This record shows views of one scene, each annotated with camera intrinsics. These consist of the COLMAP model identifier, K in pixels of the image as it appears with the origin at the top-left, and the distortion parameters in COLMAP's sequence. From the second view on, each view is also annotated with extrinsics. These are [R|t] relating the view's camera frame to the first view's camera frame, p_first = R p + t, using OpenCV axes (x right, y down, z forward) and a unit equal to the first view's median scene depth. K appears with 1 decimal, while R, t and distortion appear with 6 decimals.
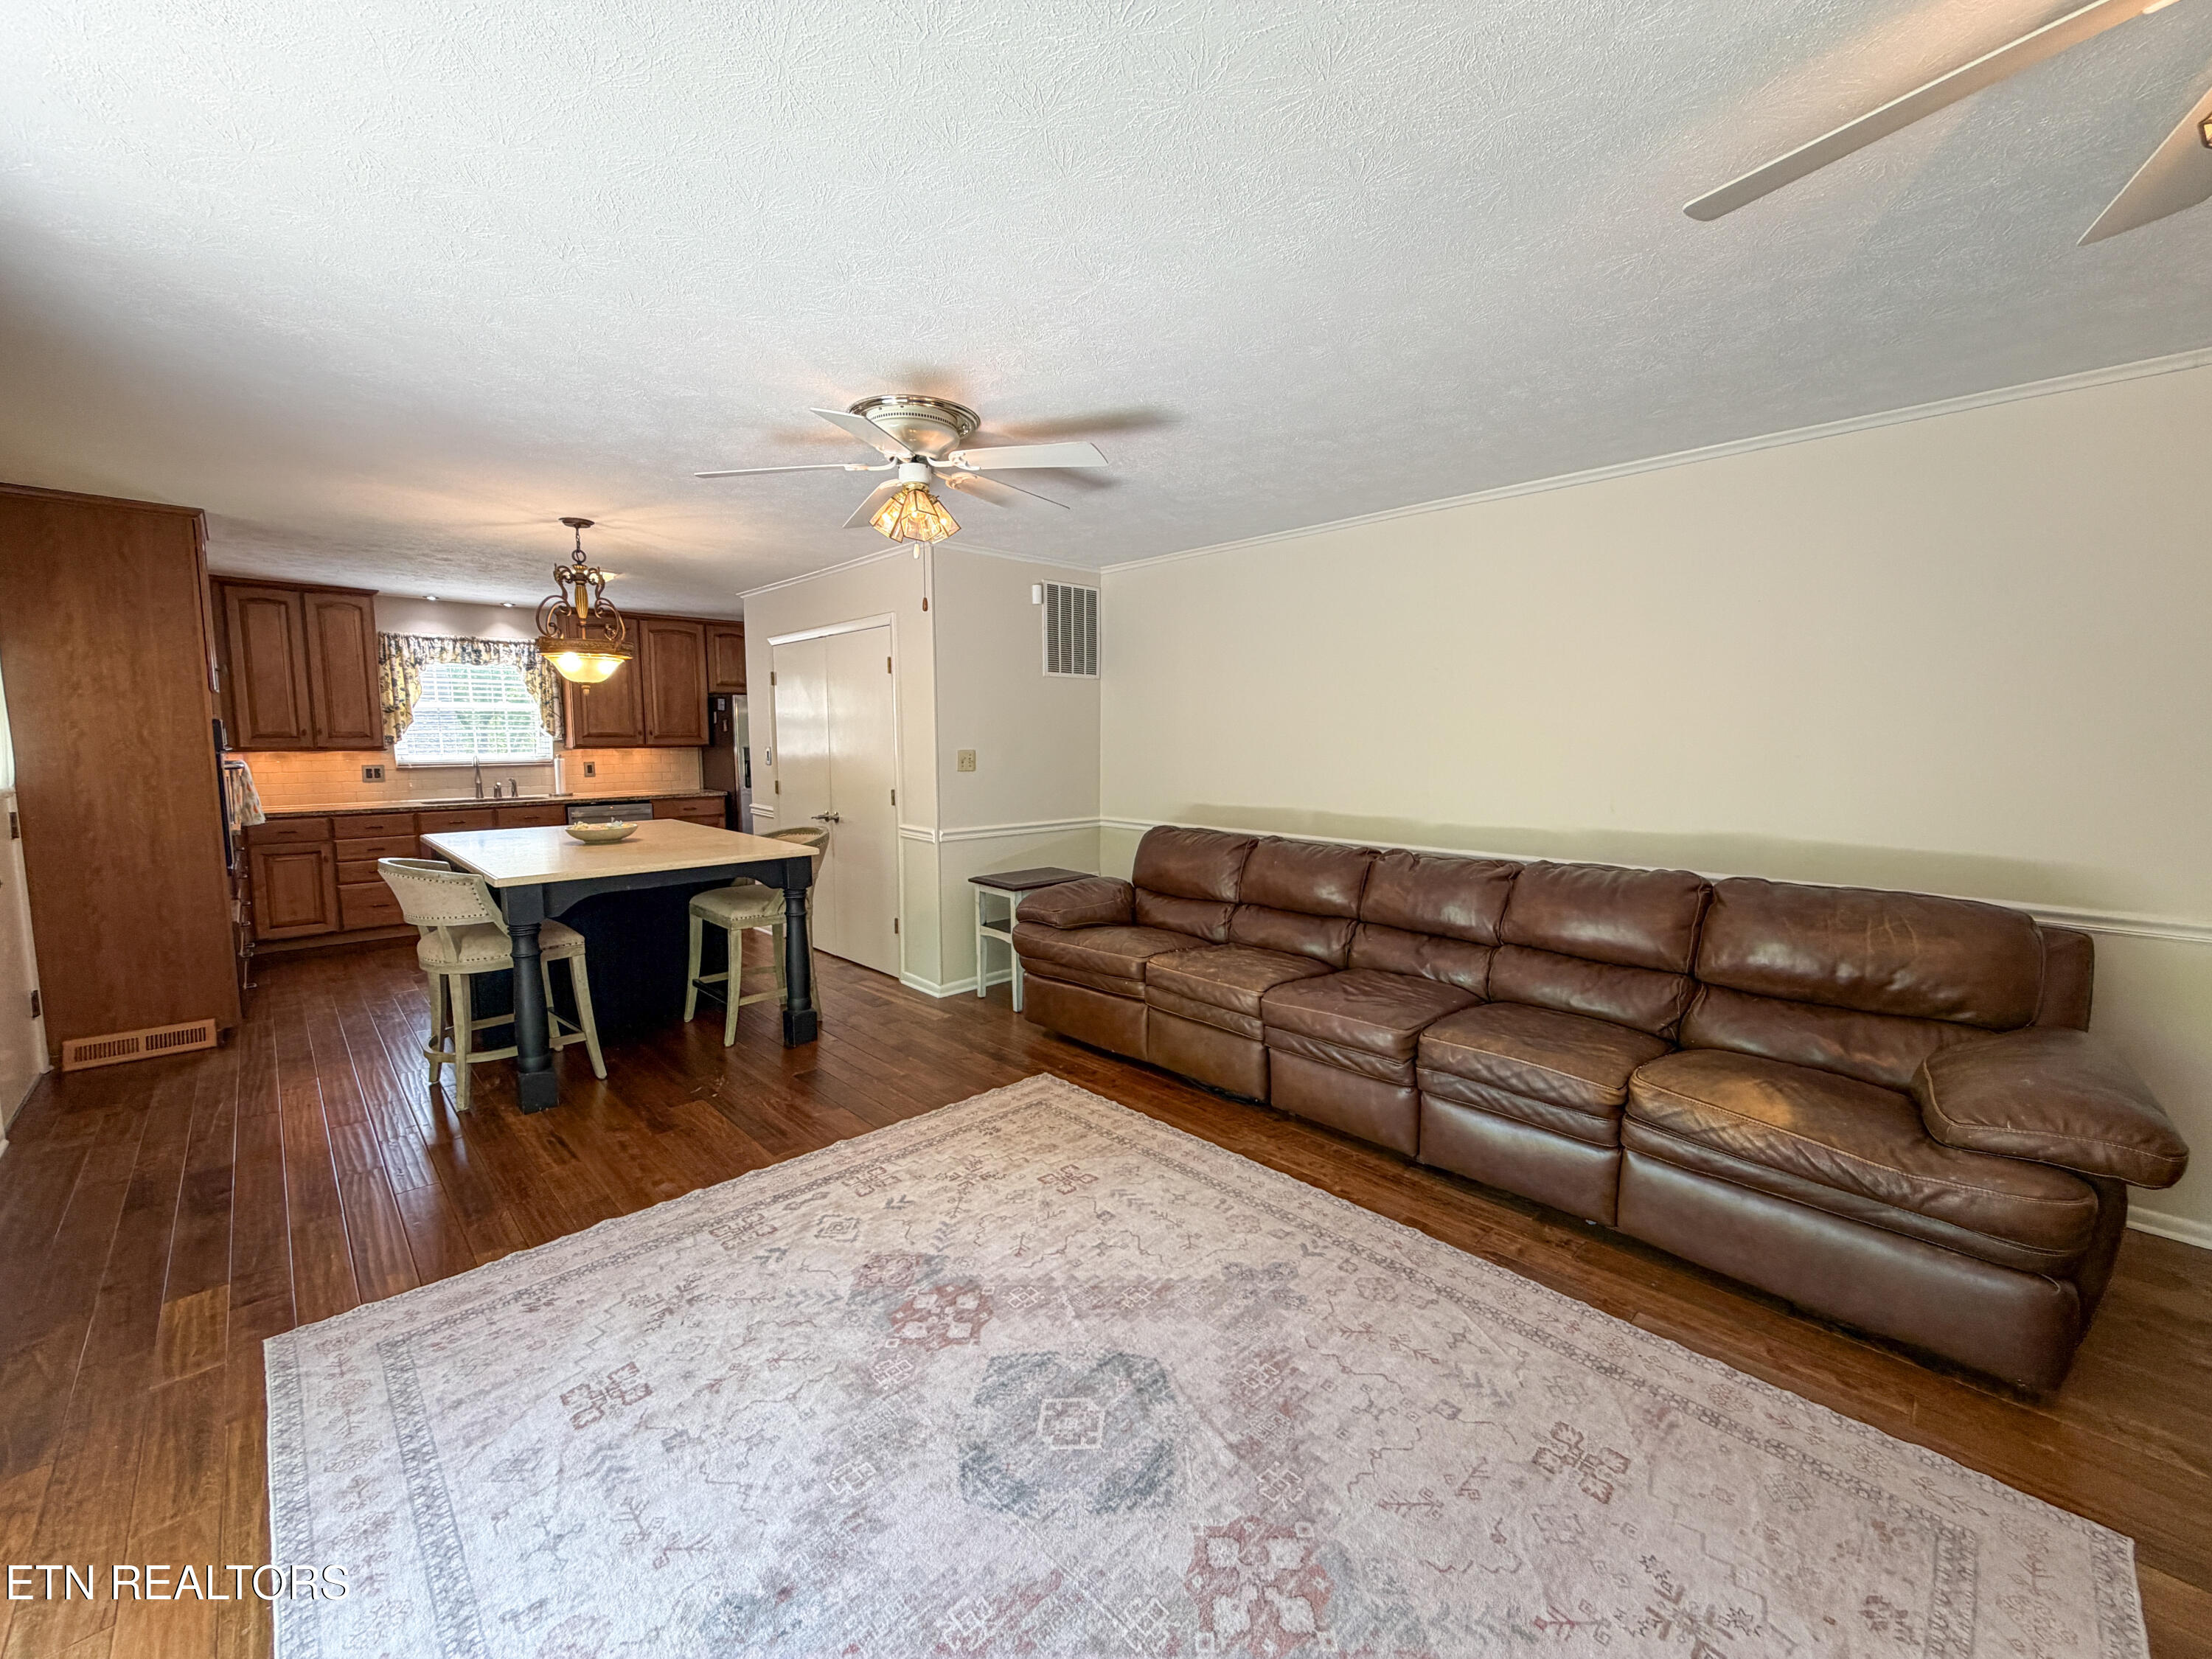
lens RADIAL K [[879.9, 0, 1099.0], [0, 879.9, 826.3], [0, 0, 1]] dist [0.000362, -0.000288]
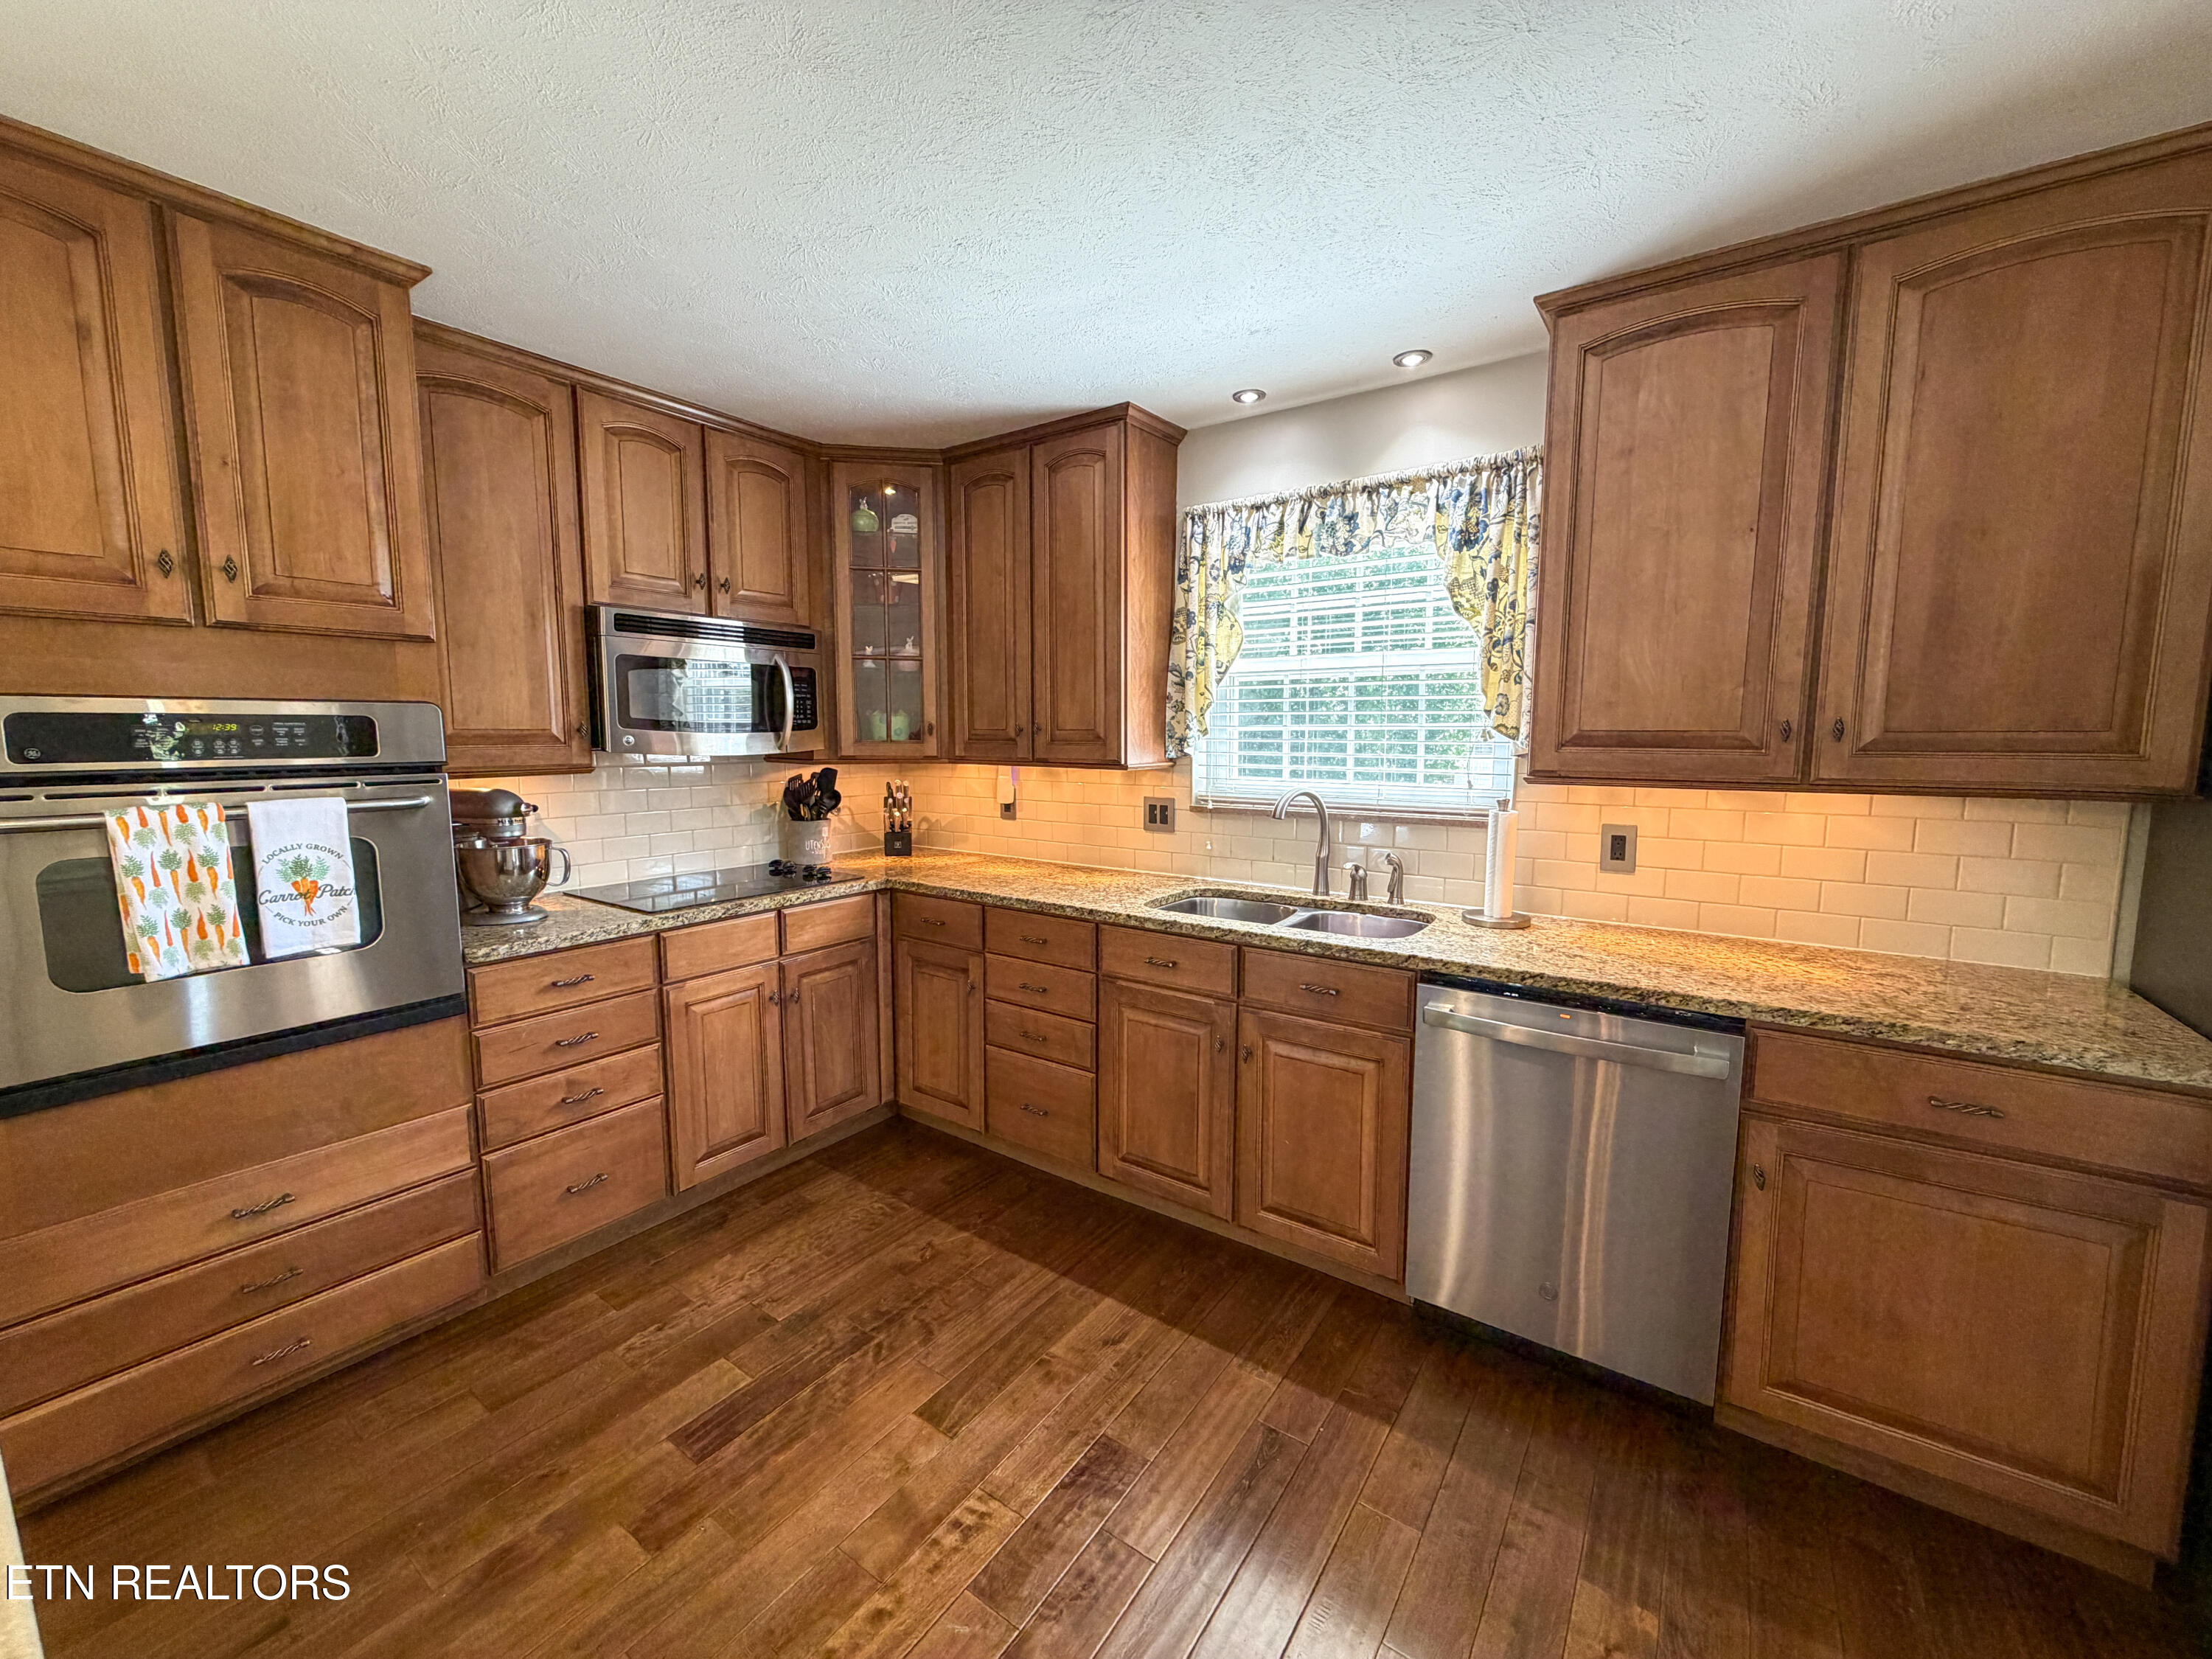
lens RADIAL K [[879.9, 0, 1099.0], [0, 879.9, 826.3], [0, 0, 1]] dist [0.000362, -0.000288]
pose [[0.188989, 0.106720, -0.976163, -0.670591], [-0.104022, 0.990659, 0.088166, -0.174426], [0.976454, 0.084880, 0.198325, 1.636873]]
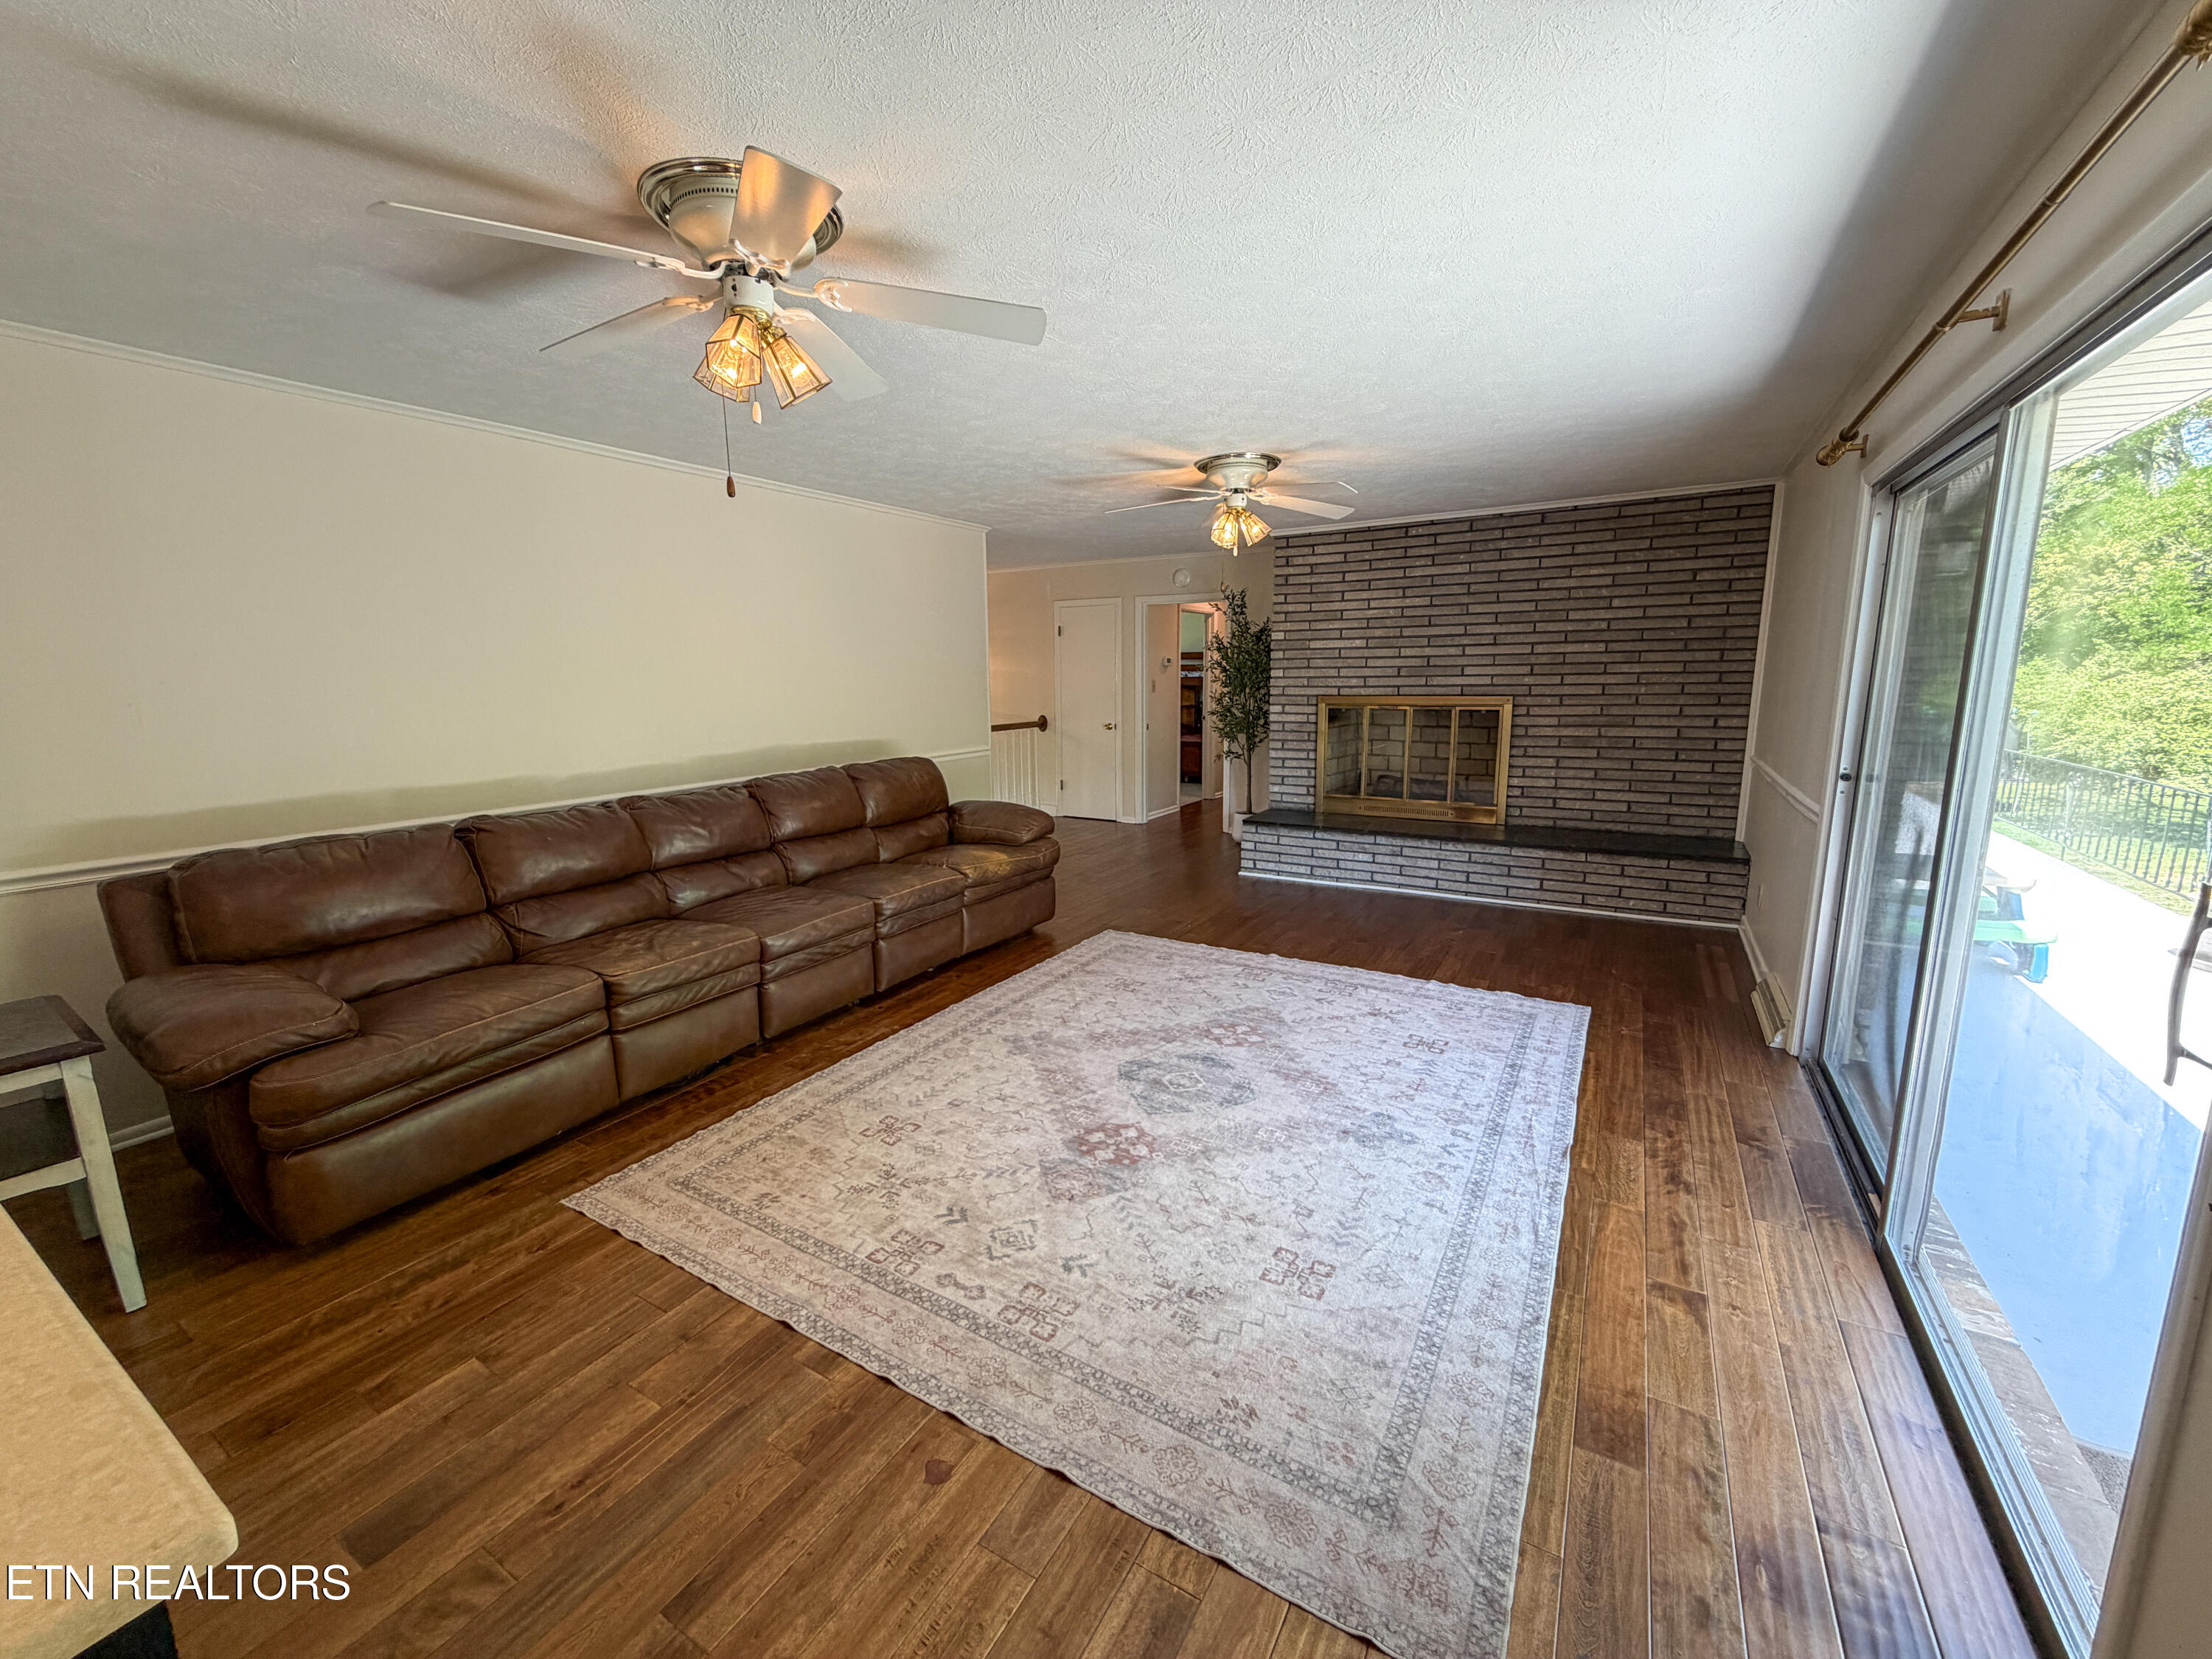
lens RADIAL K [[879.9, 0, 1099.0], [0, 879.9, 826.3], [0, 0, 1]] dist [0.000362, -0.000288]
pose [[-0.260669, -0.162752, 0.951611, -0.807497], [0.115419, 0.973365, 0.198088, -0.083555], [-0.958504, 0.161469, -0.234942, 0.780905]]
